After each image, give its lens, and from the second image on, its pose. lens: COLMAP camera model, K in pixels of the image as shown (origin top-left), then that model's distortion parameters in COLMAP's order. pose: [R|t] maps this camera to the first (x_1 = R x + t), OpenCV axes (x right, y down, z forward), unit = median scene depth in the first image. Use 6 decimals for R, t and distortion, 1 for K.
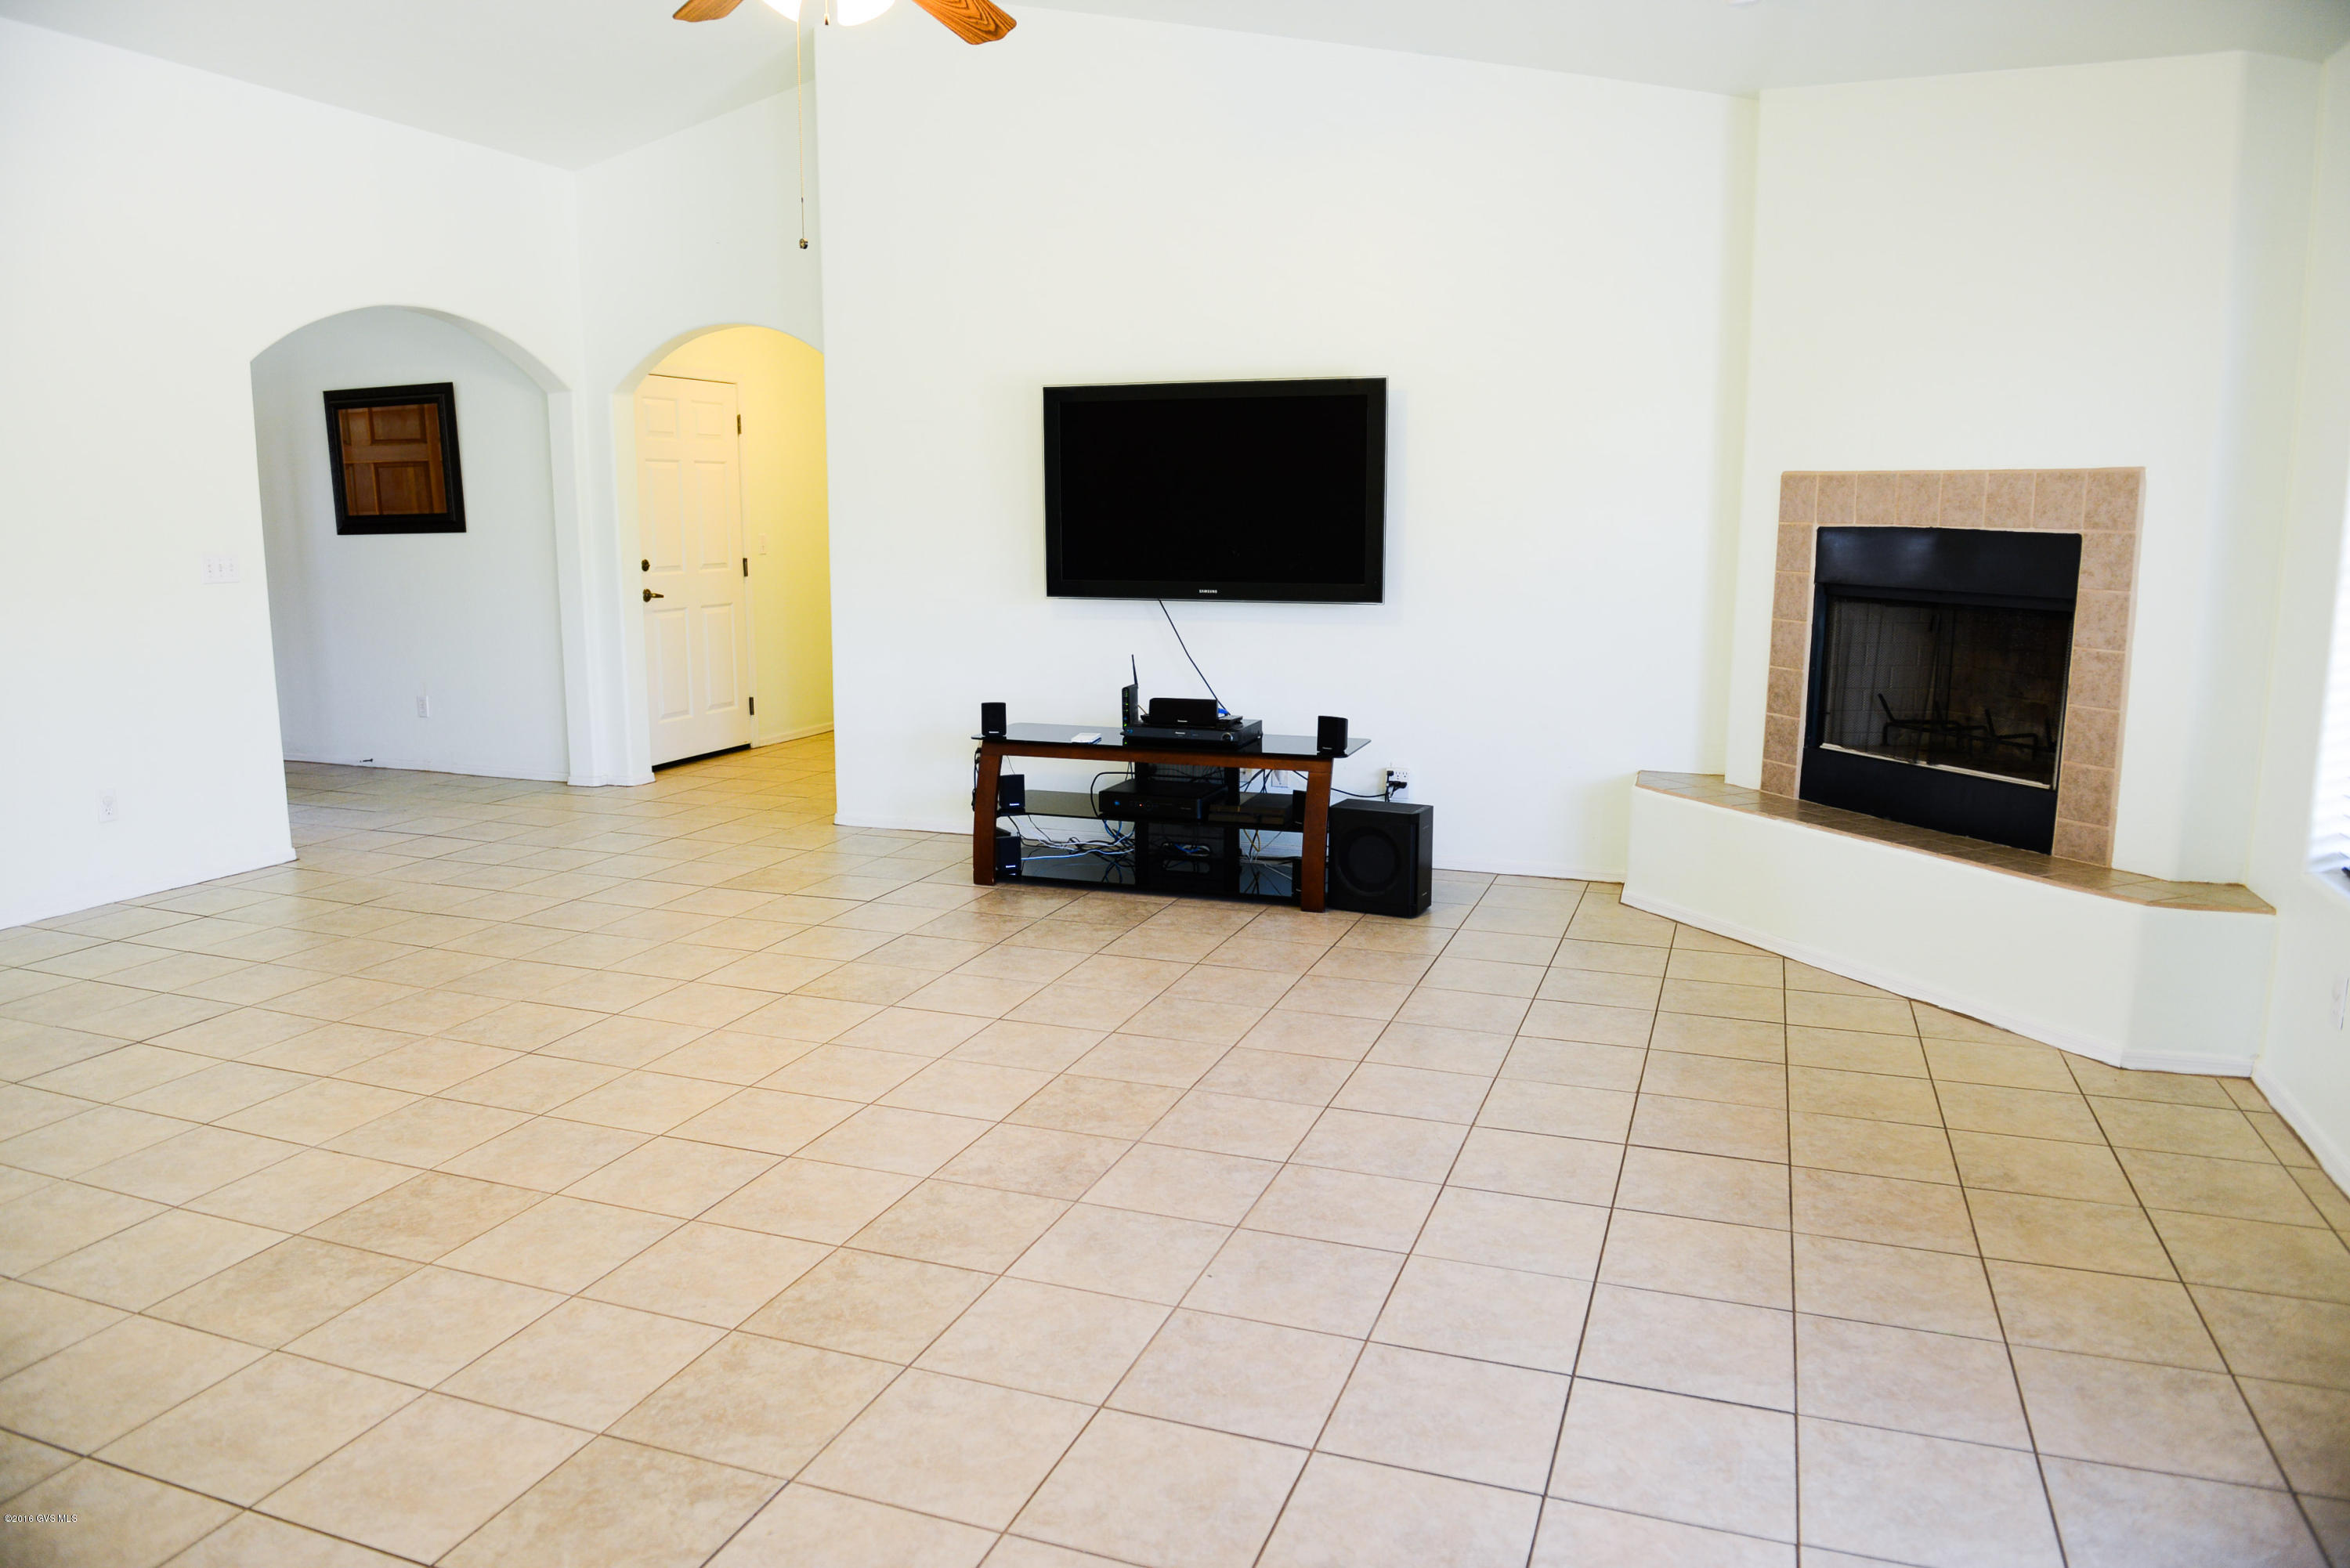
lens RADIAL K [[1590.7, 0, 1191.8], [0, 1590.7, 791.2], [0, 0, 1]] dist [-0.052937, -0.000406]
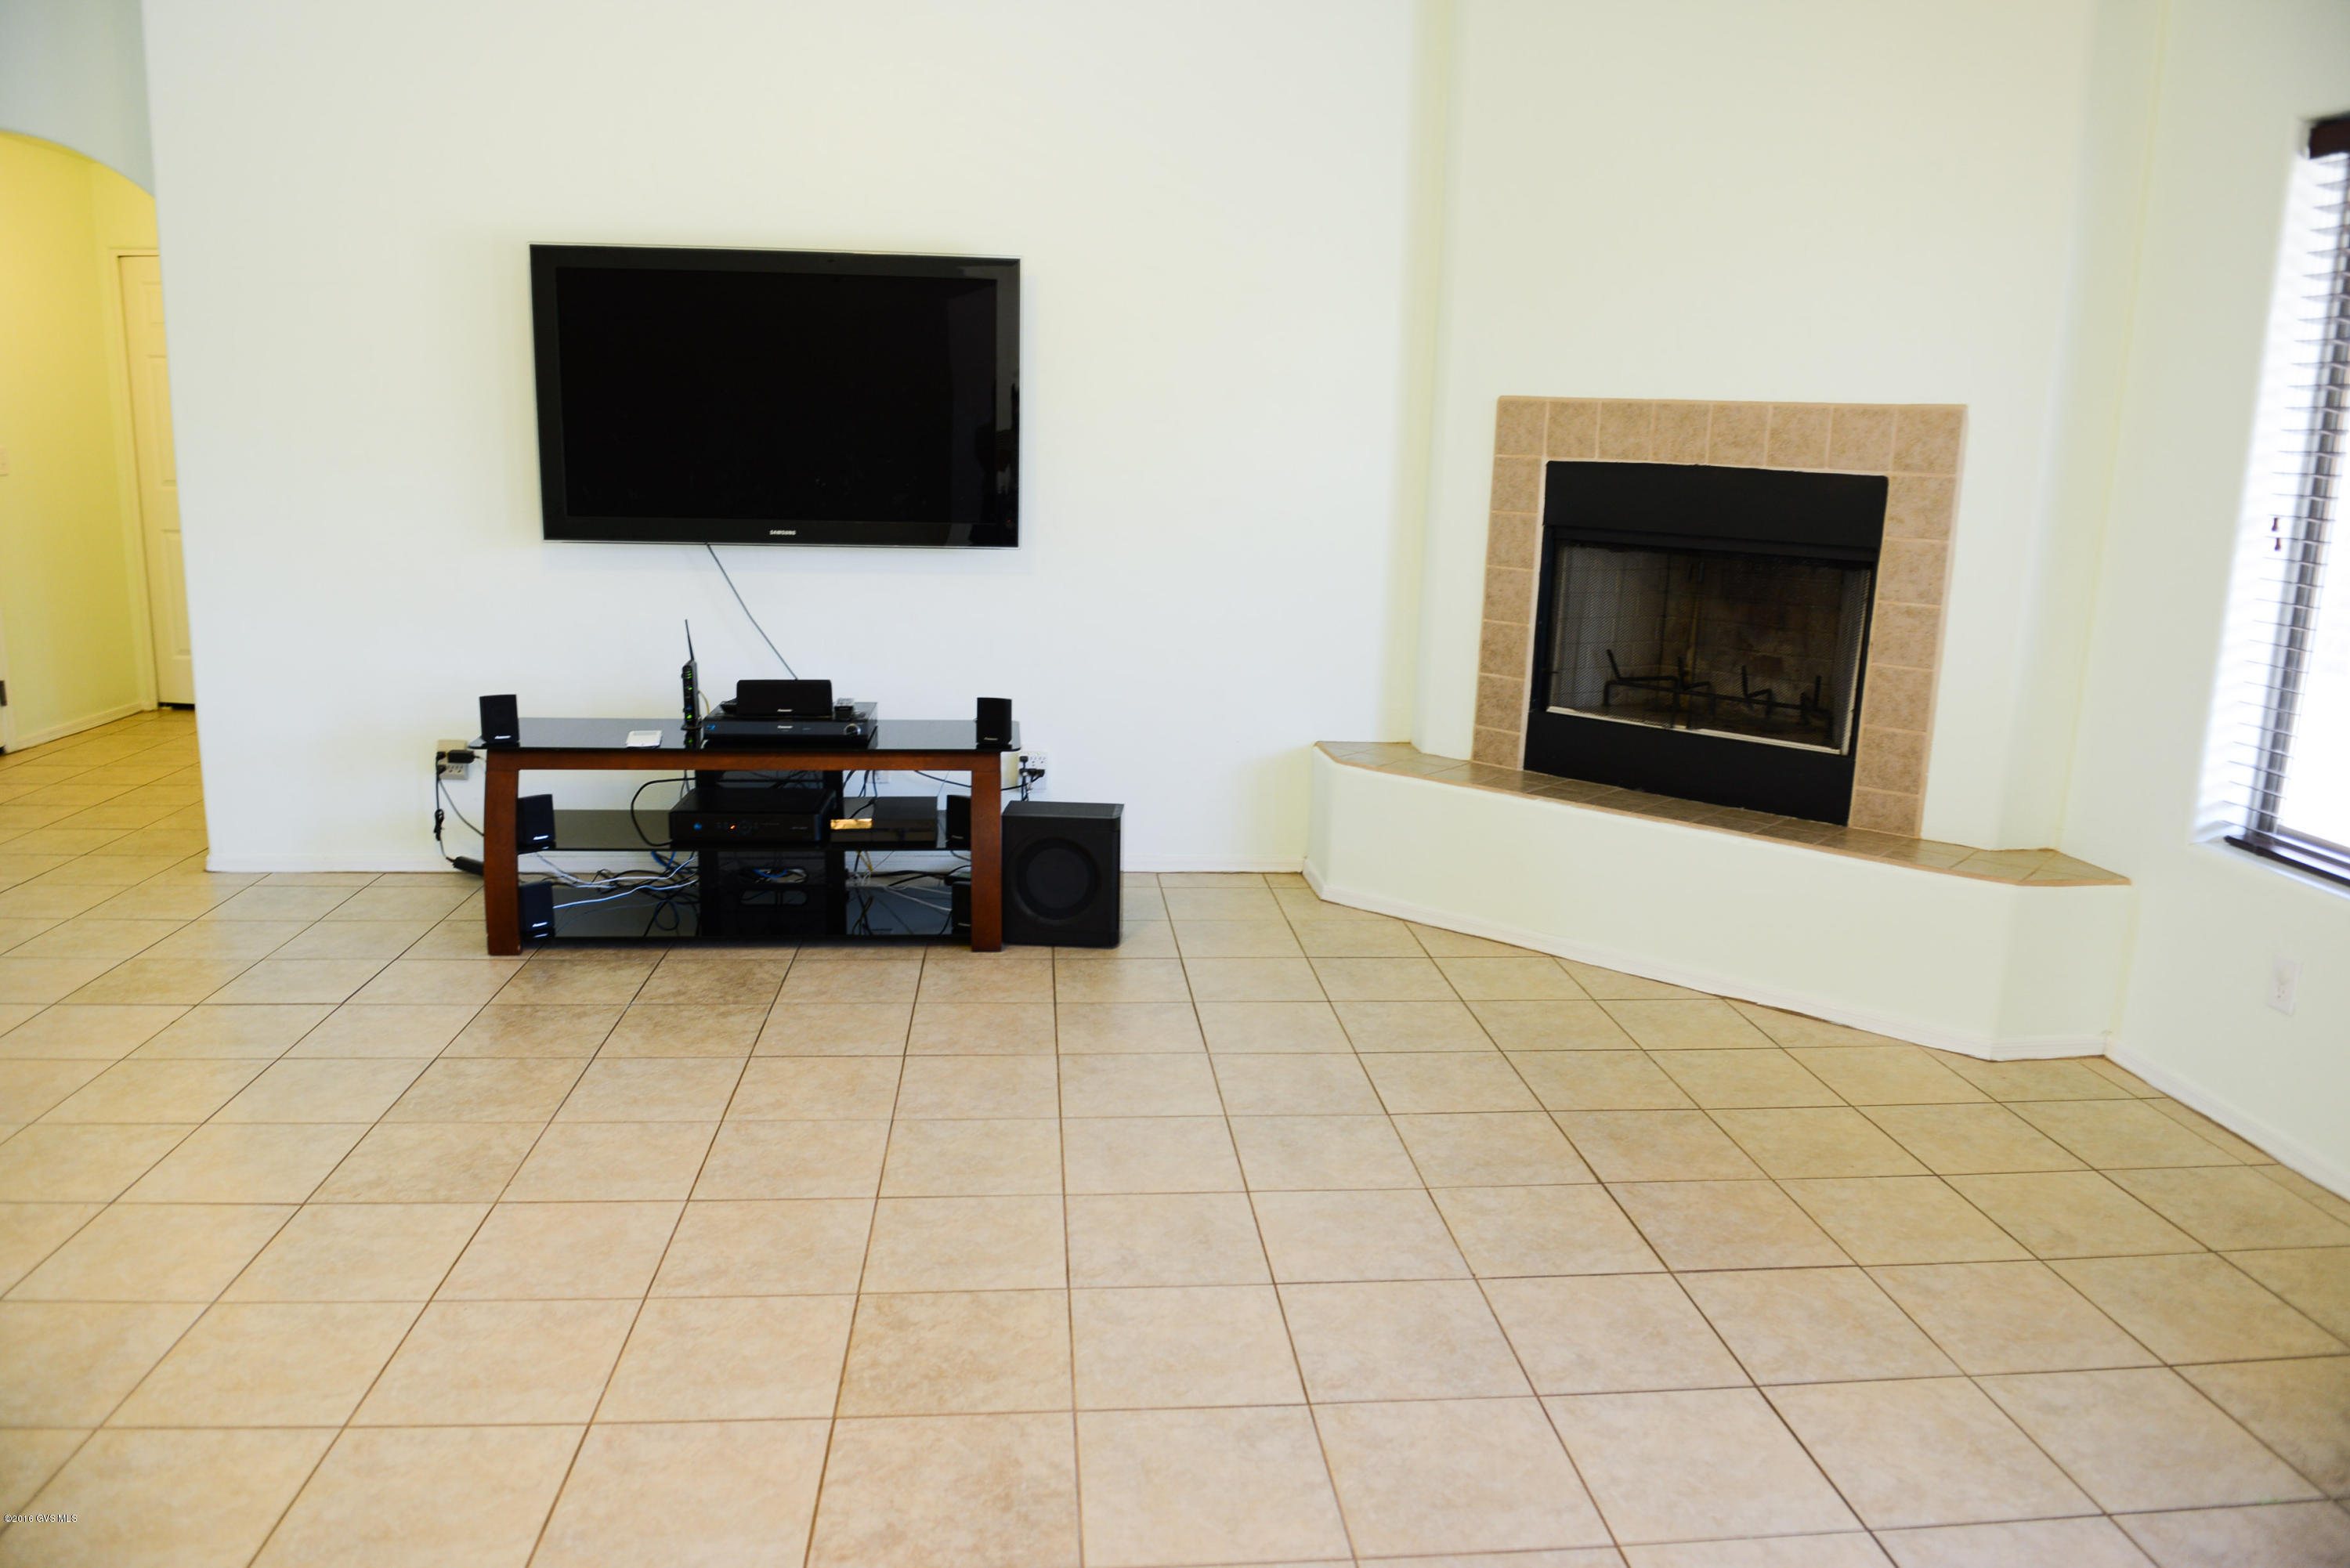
lens RADIAL K [[1590.7, 0, 1157.9], [0, 1590.7, 784.6], [0, 0, 1]] dist [-0.052937, -0.000406]
pose [[0.906541, -0.067092, 0.416751, -0.188058], [0.047920, 0.997263, 0.056309, -0.050880], [-0.419388, -0.031076, 0.907275, 0.303291]]
